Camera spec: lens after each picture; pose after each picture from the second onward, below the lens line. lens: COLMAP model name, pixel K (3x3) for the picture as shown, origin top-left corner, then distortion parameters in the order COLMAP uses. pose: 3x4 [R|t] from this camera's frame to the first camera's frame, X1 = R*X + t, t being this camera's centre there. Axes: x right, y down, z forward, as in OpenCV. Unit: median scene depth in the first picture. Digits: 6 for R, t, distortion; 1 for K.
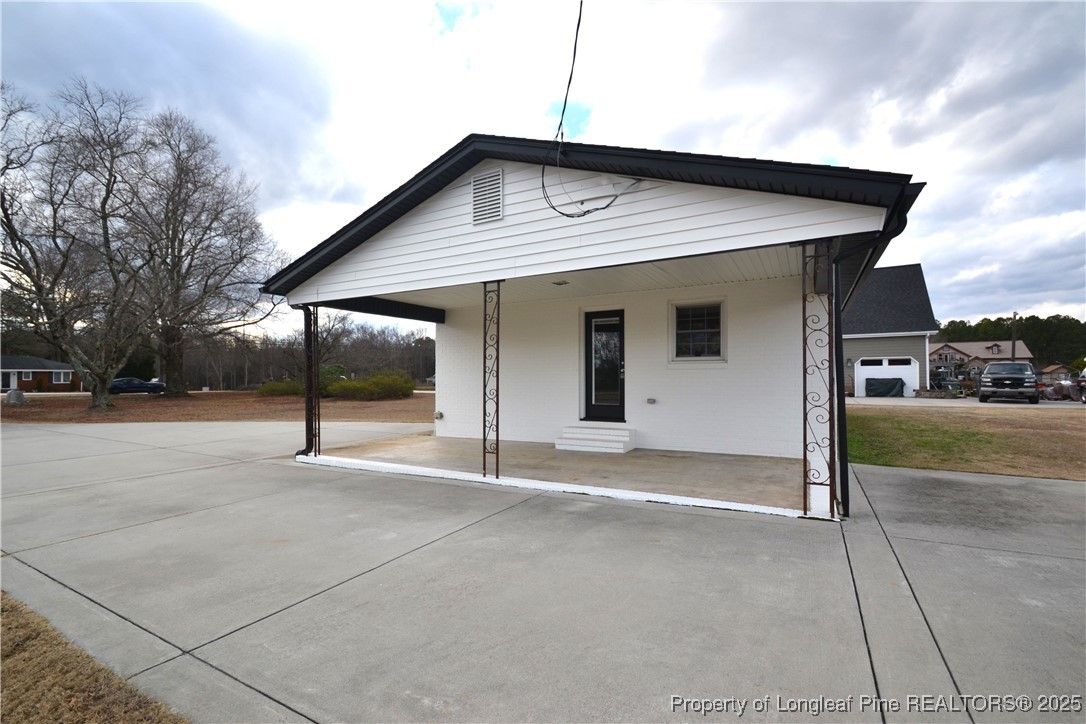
lens RADIAL K [[475.7, 0, 542.6], [0, 475.7, 373.7], [0, 0, 1]] dist [-0.002529, -0.000449]
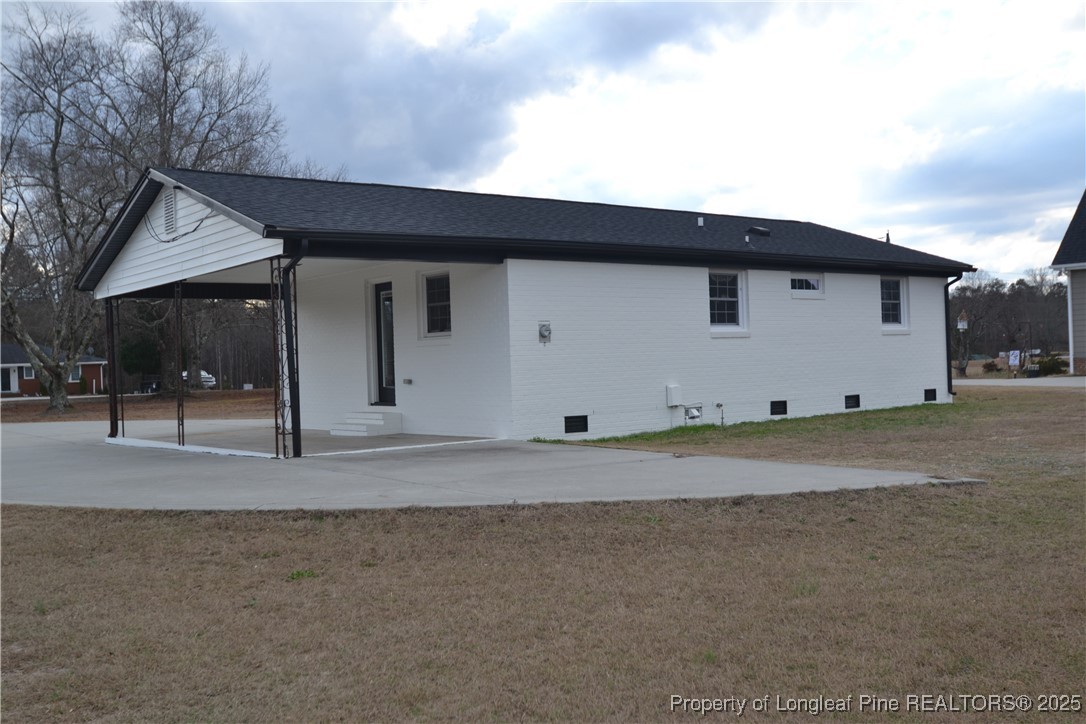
lens RADIAL K [[1059.1, 0, 543.0], [0, 1059.1, 362.0], [0, 0, 1]] dist [0.000533, -0.003142]
pose [[0.919722, -0.026899, -0.391648, 0.541724], [0.032295, 0.999452, 0.007197, 0.005670], [0.391240, -0.019268, 0.920087, -0.332389]]
